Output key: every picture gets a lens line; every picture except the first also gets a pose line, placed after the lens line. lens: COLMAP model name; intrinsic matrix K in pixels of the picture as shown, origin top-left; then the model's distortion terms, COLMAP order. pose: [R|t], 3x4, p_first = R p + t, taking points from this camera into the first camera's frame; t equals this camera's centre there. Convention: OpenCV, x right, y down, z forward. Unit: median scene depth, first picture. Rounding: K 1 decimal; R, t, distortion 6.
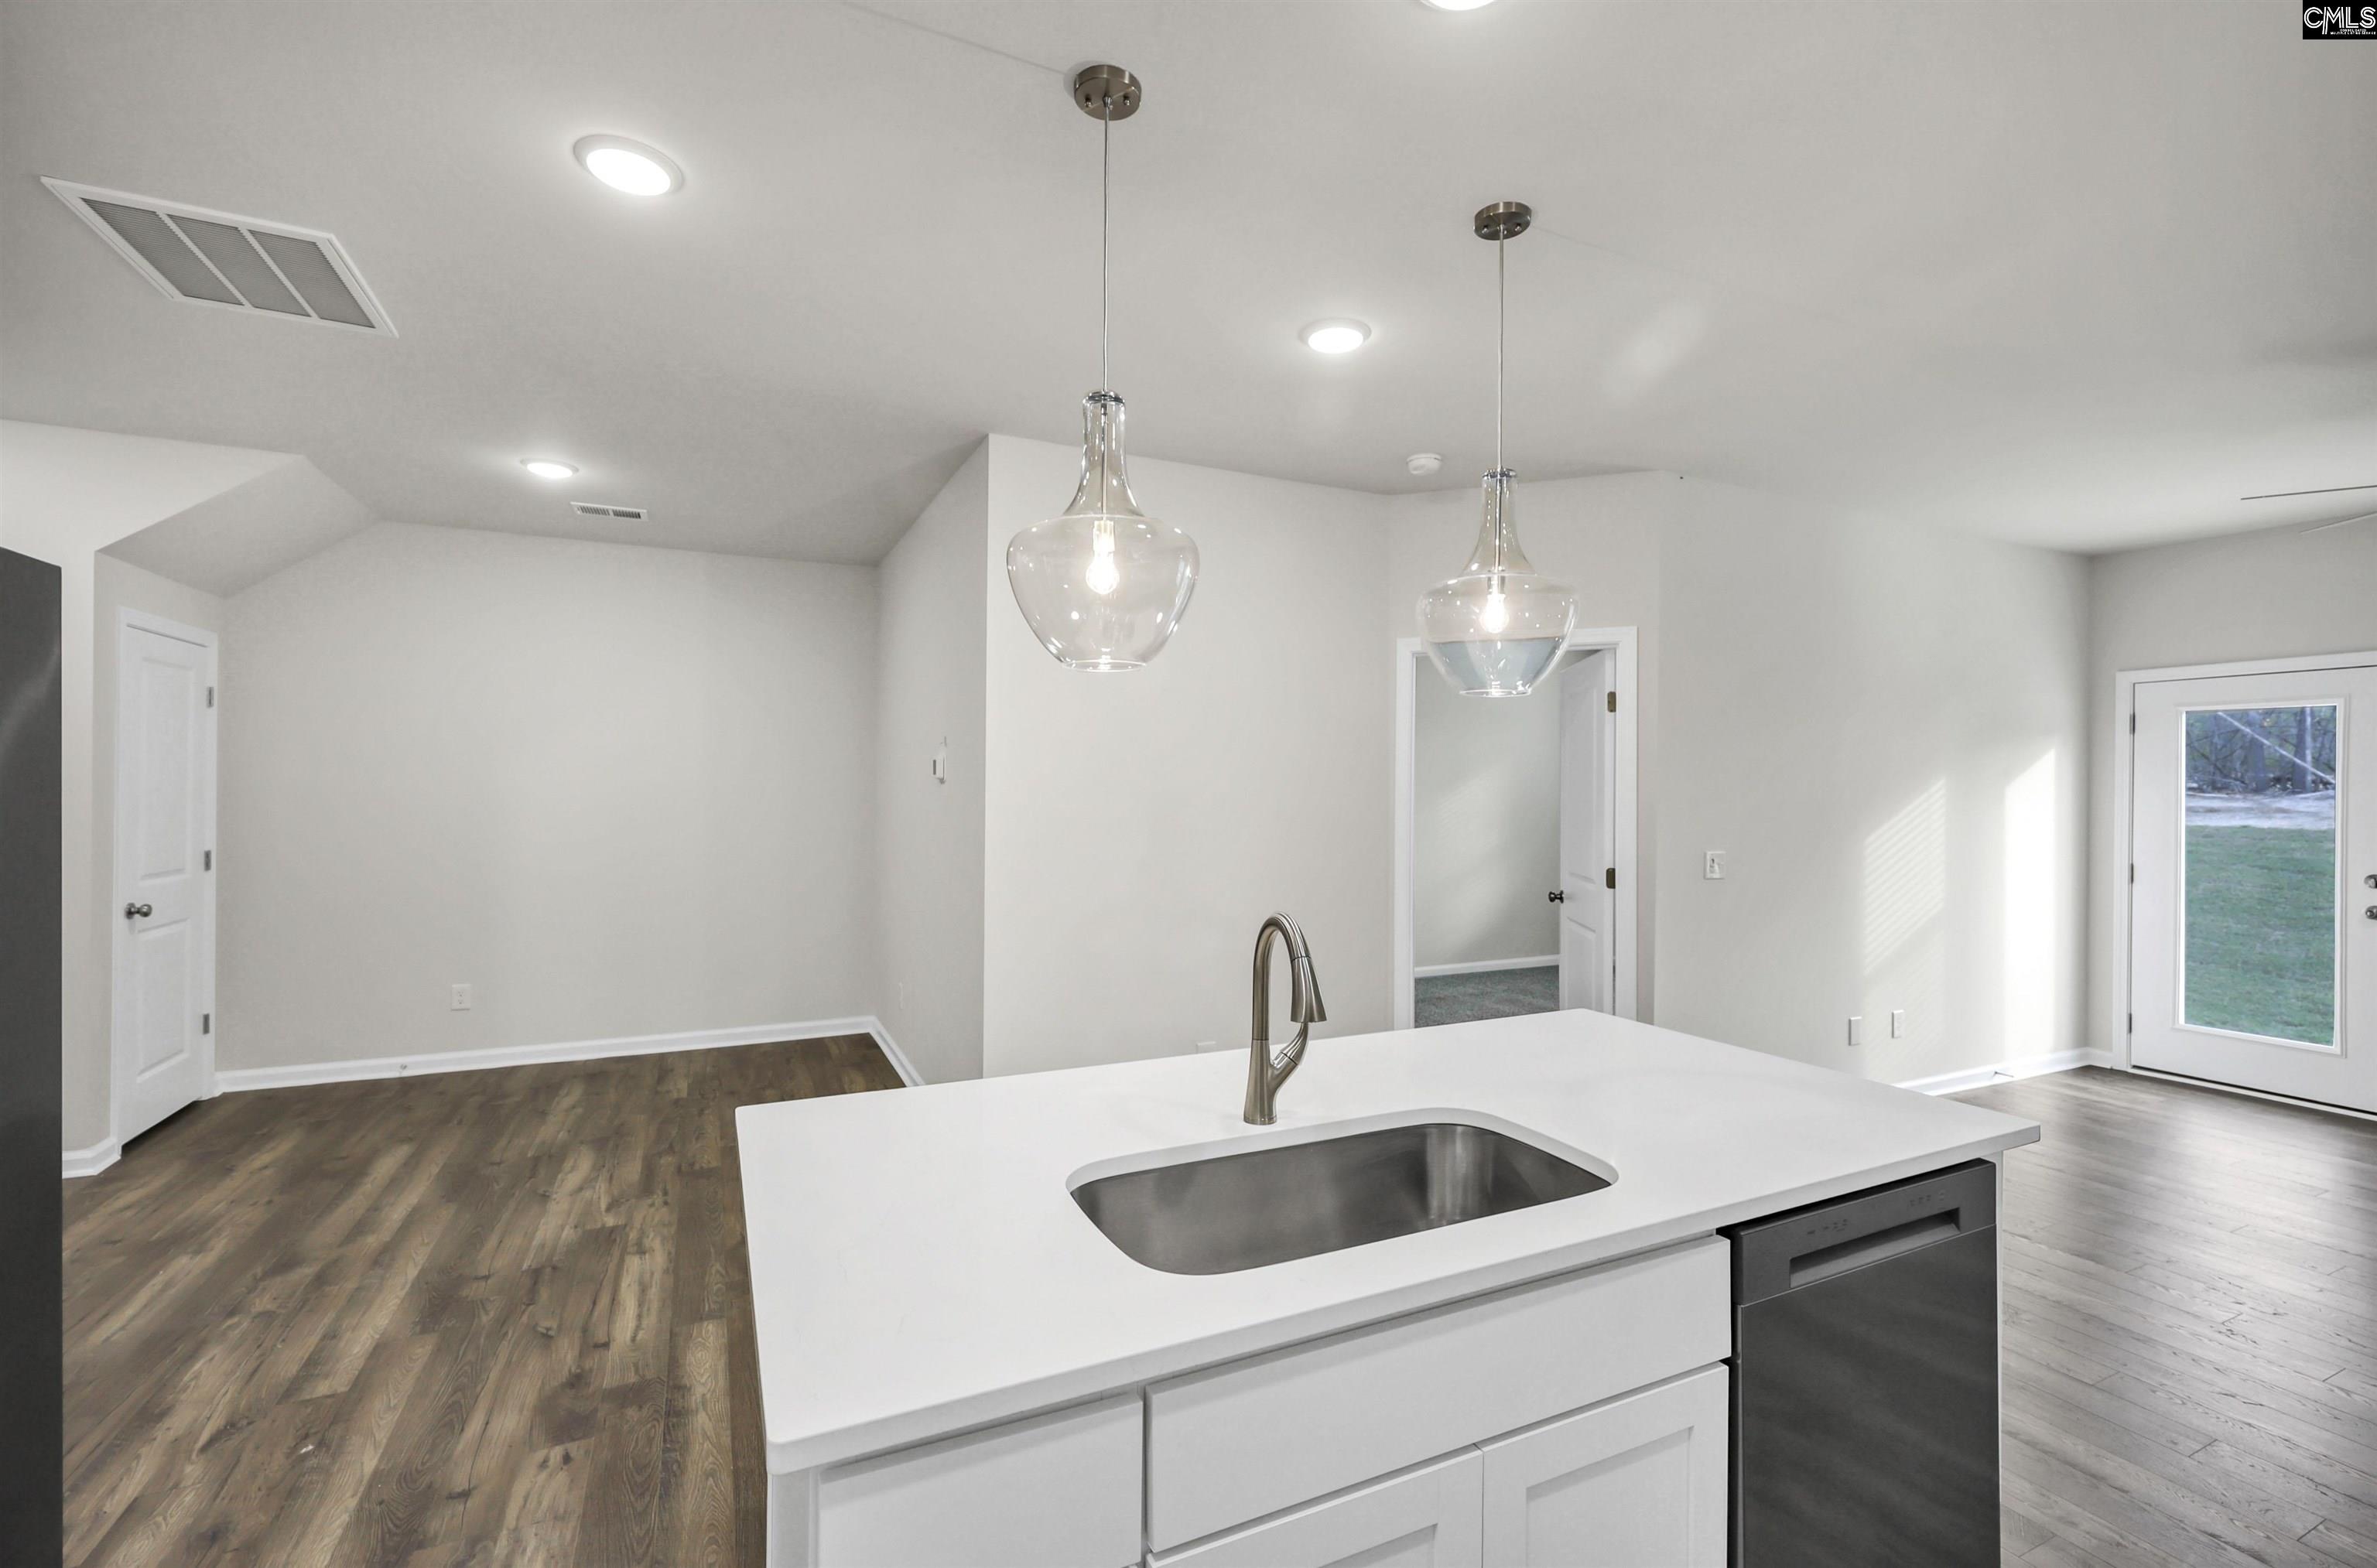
lens RADIAL K [[1018.5, 0, 1188.5], [0, 1018.5, 784.0], [0, 0, 1]] dist [0.000620, -0.000418]
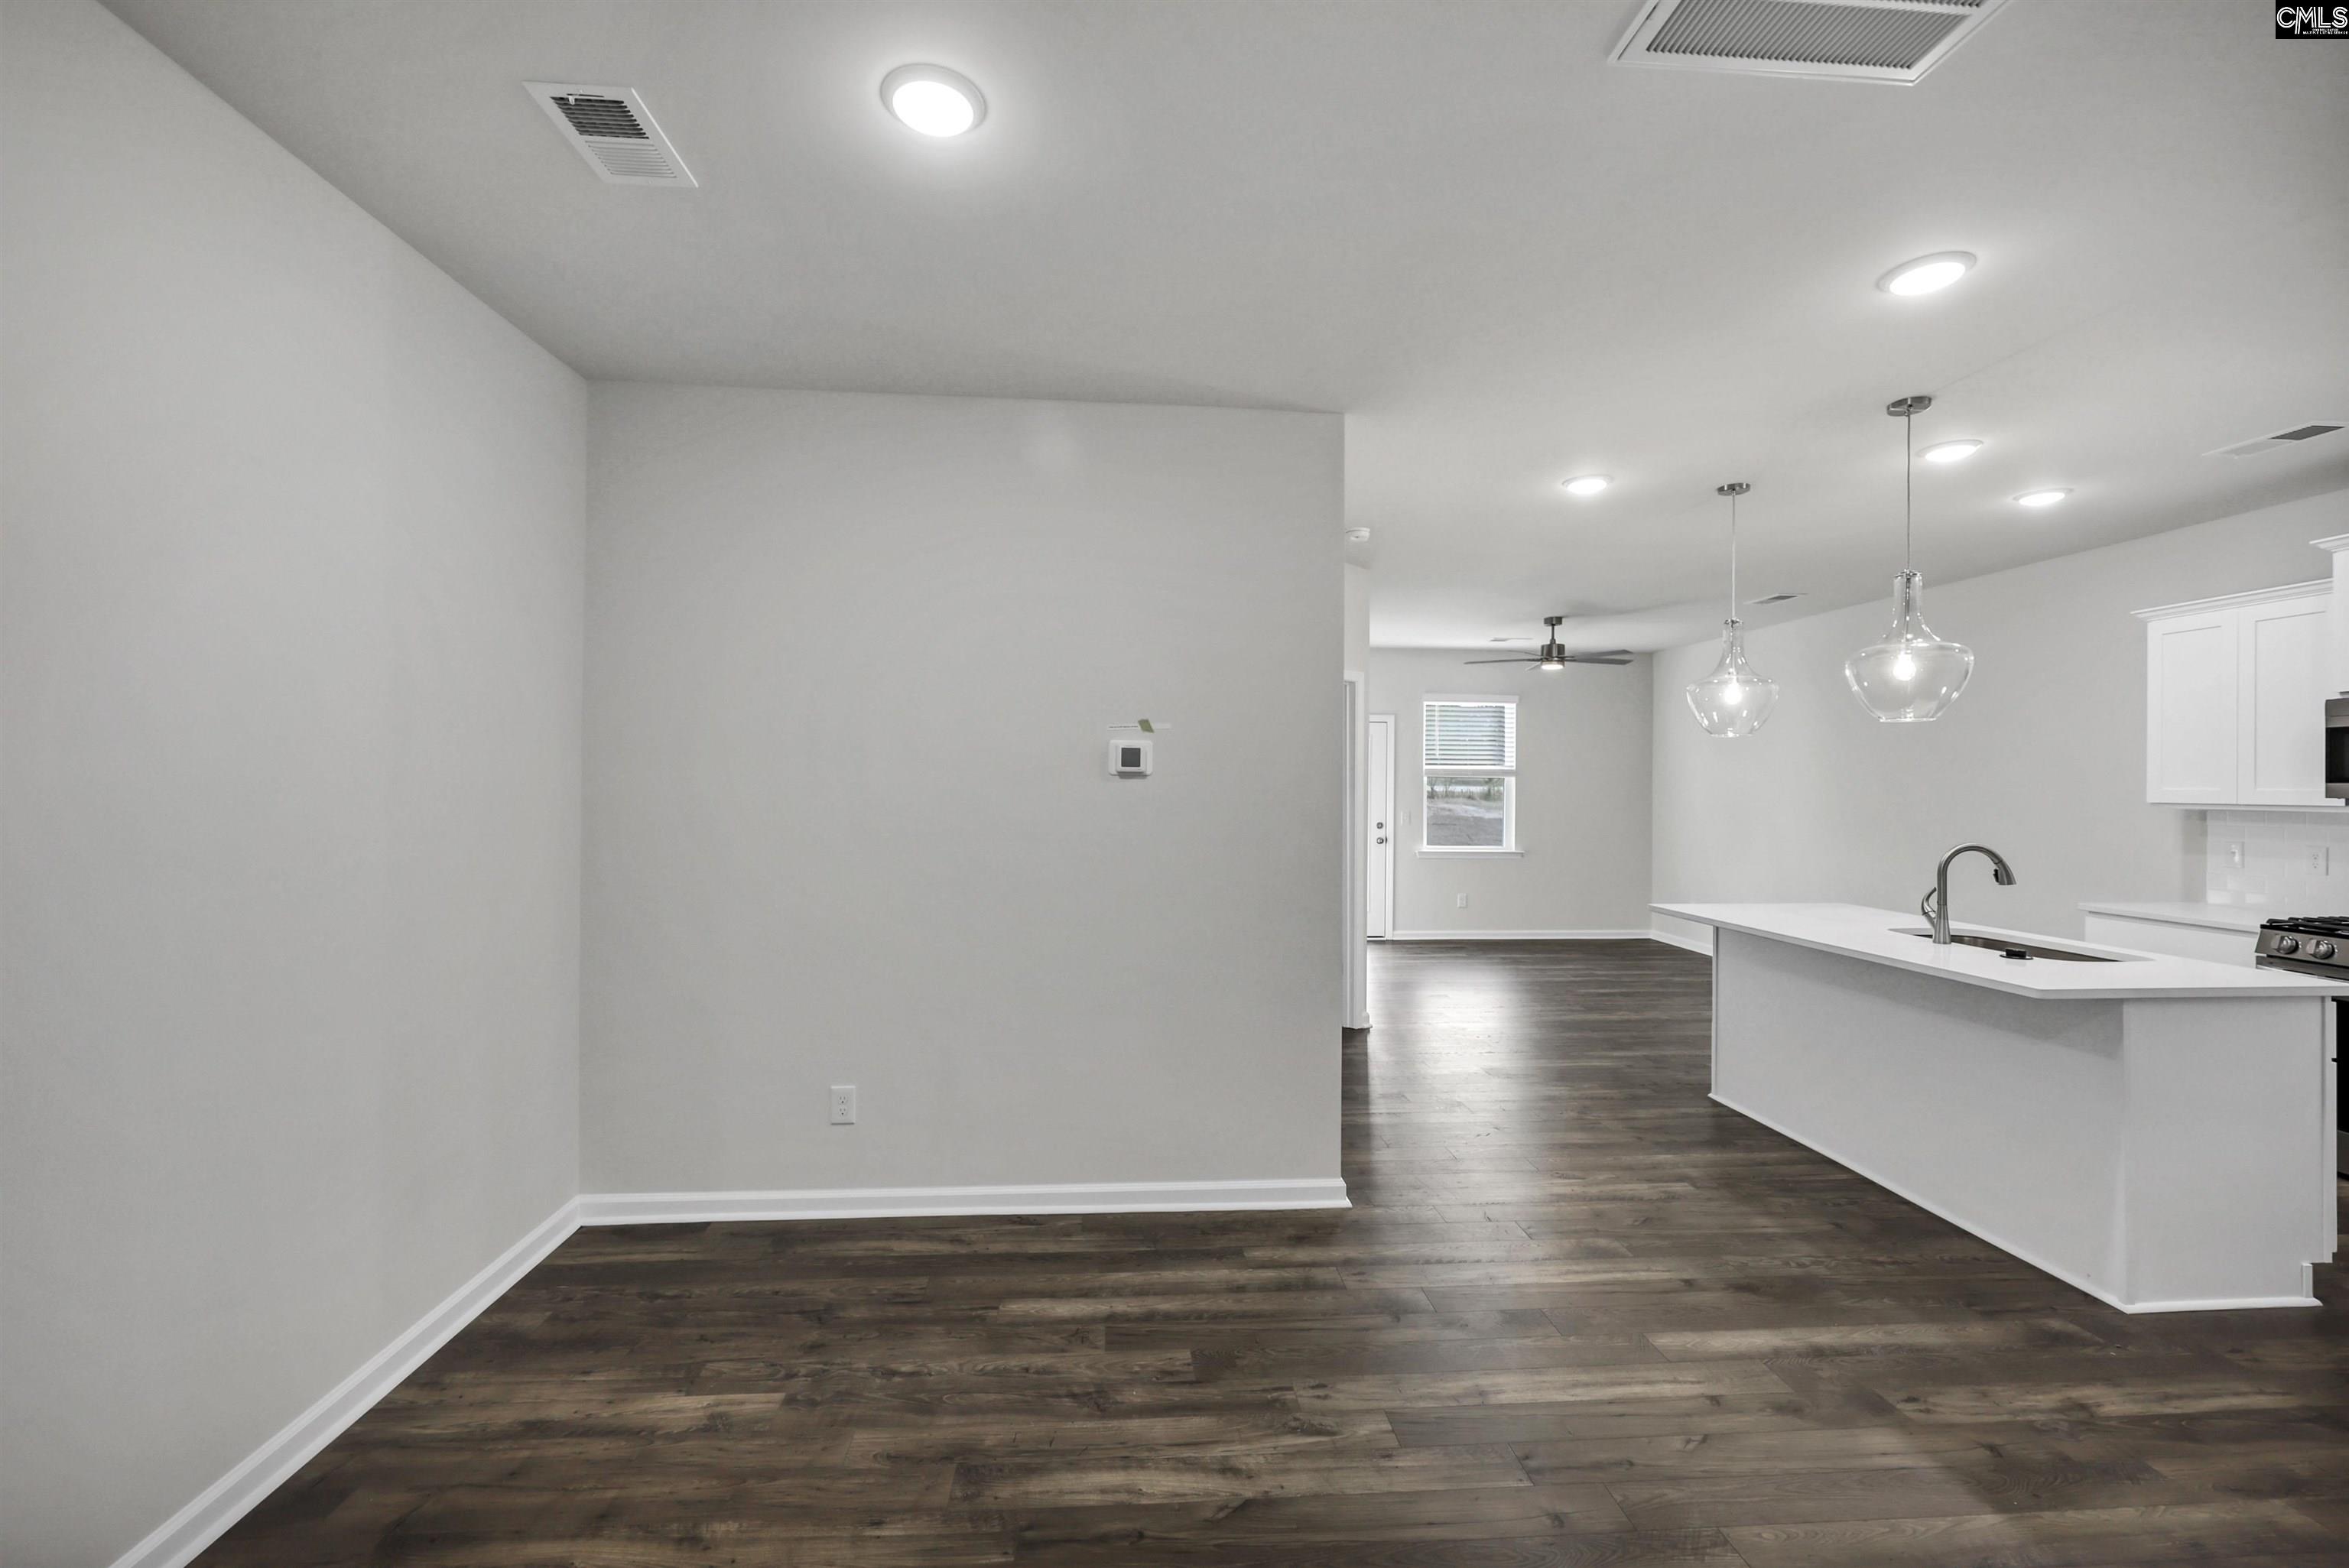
lens RADIAL K [[1012.1, 0, 1174.5], [0, 1012.1, 784.0], [0, 0, 1]] dist [-0.001383, -0.000009]
pose [[0.346347, -0.003562, 0.938100, -1.378619], [-0.011179, 0.999906, 0.007924, -0.004675], [-0.938040, -0.013231, 0.346275, 0.992727]]
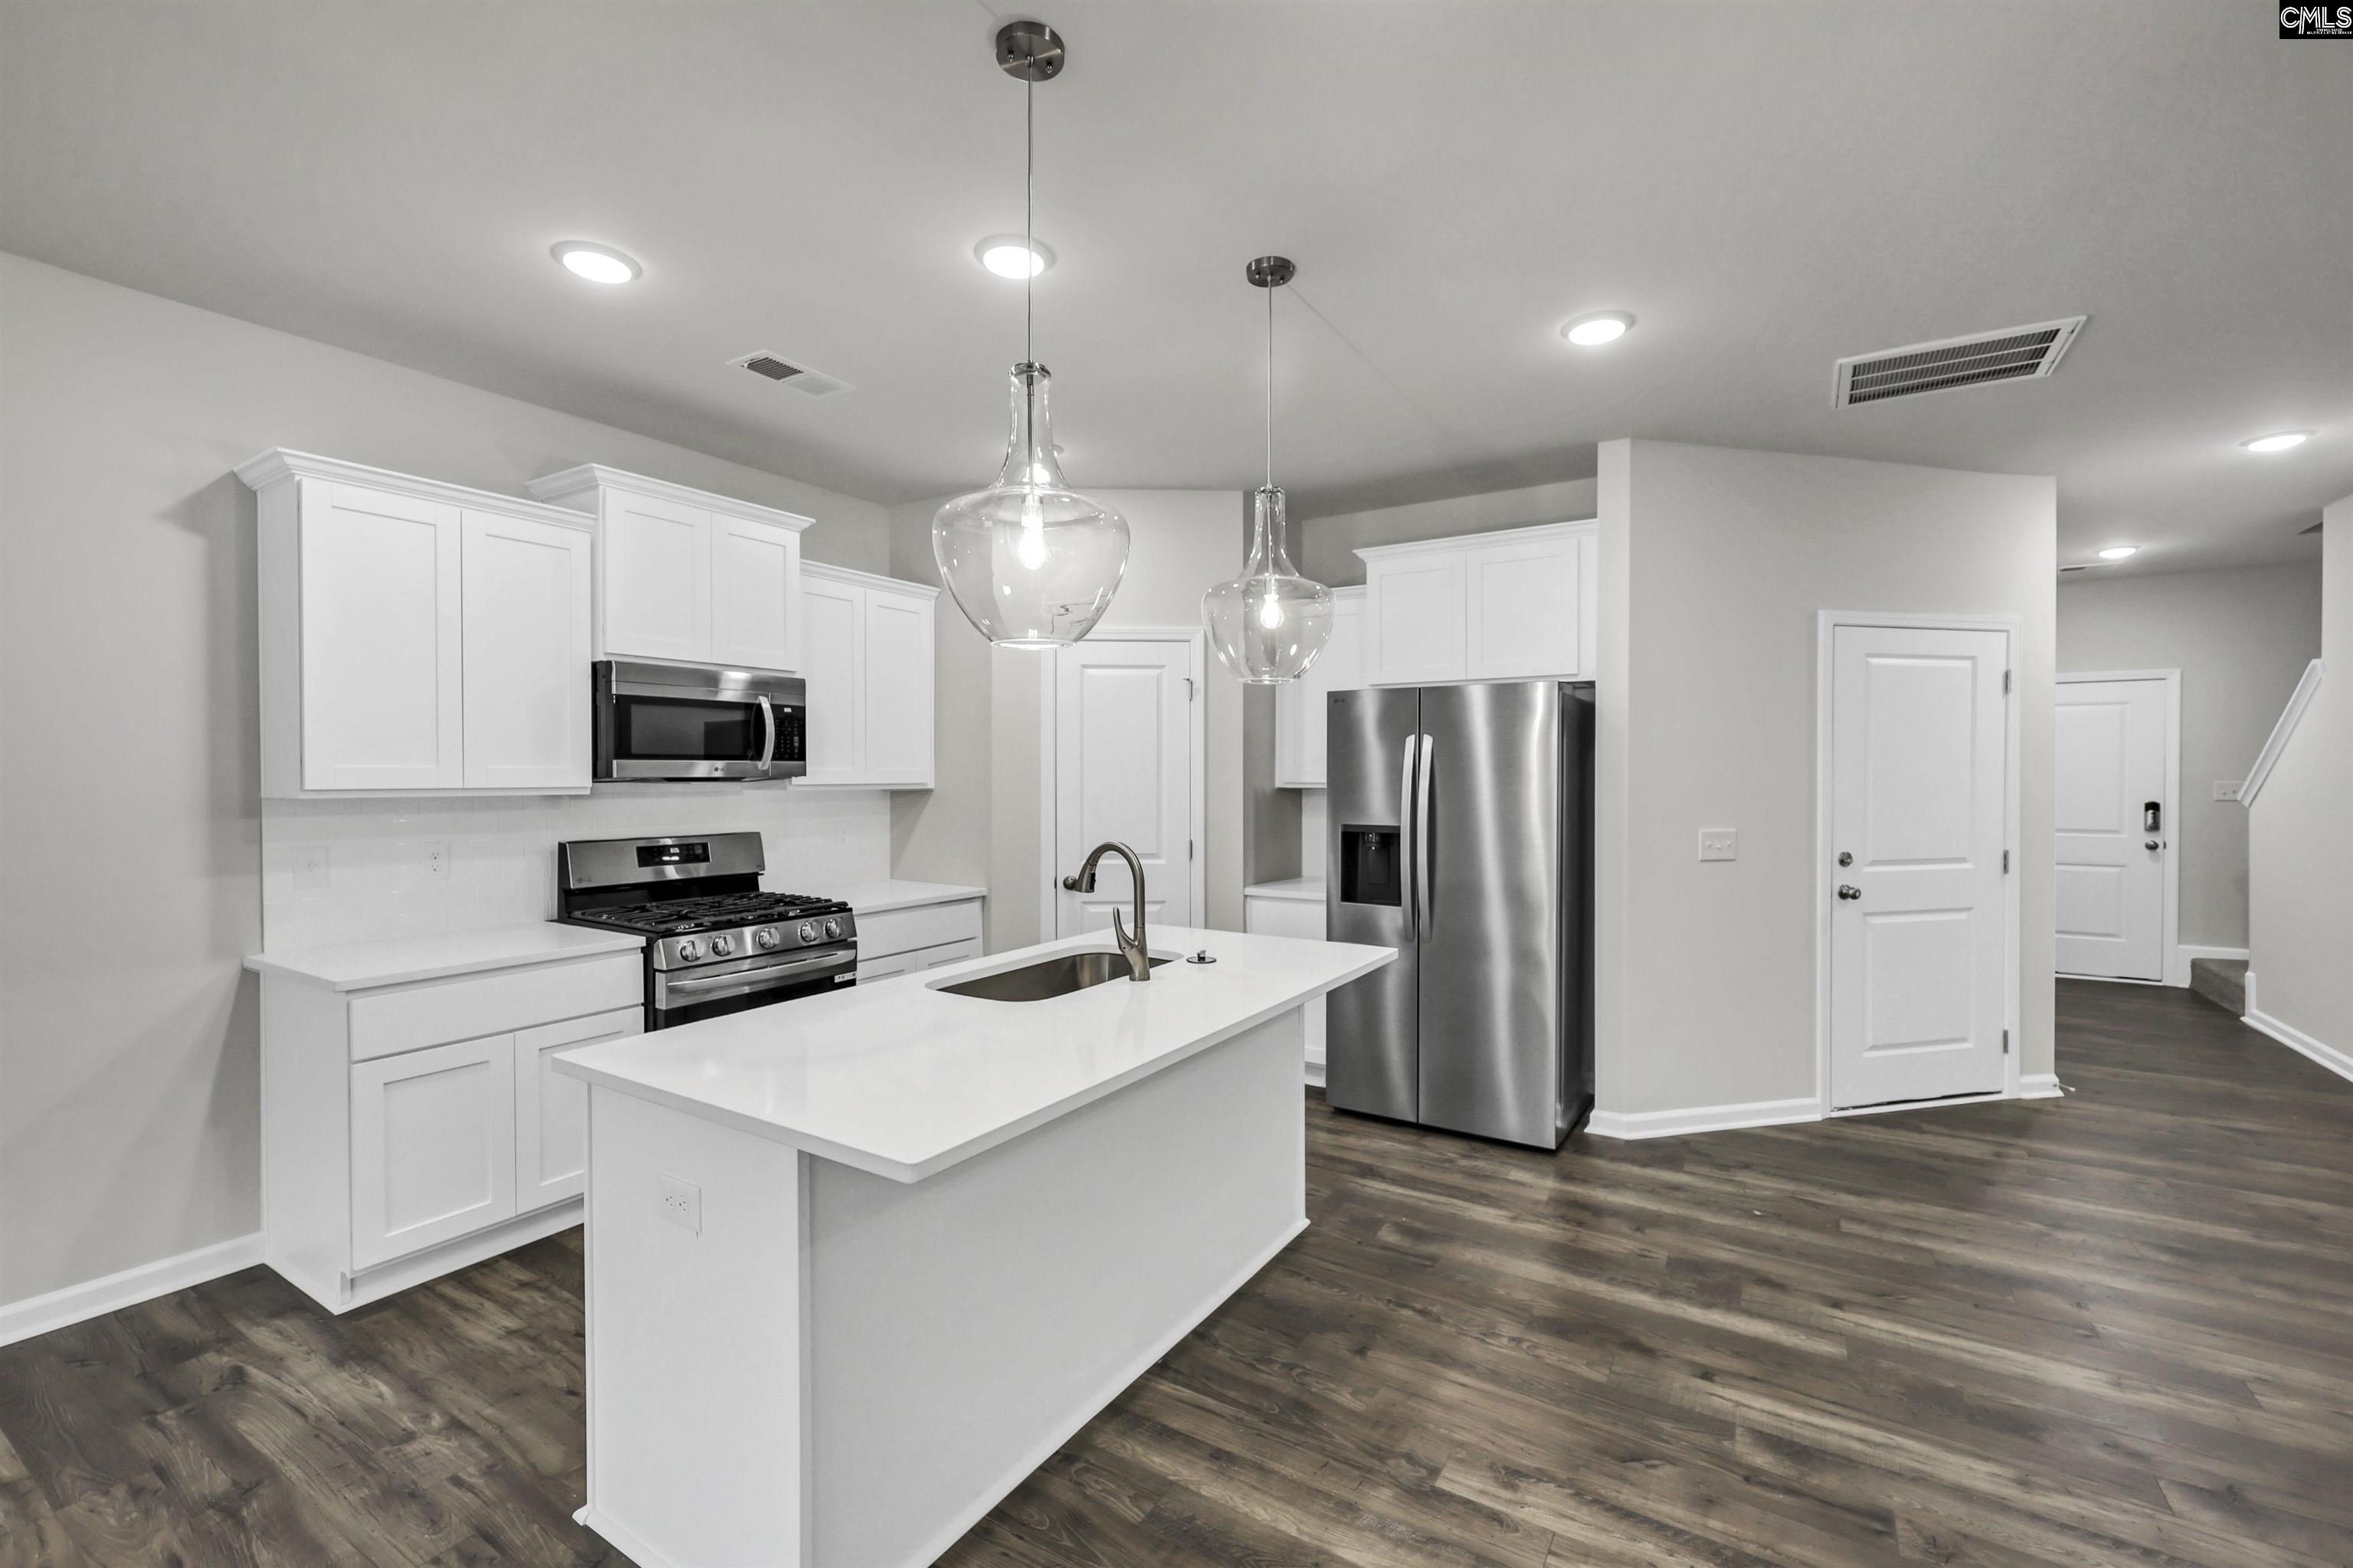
lens RADIAL K [[976.4, 0, 1176.5], [0, 976.4, 784.0], [0, 0, 1]] dist [0.000648, -0.000038]
pose [[-0.845975, 0.001072, -0.533222, 0.461471], [-0.000933, 0.999993, 0.003489, 0.010132], [0.533222, 0.003449, -0.845968, 1.284707]]
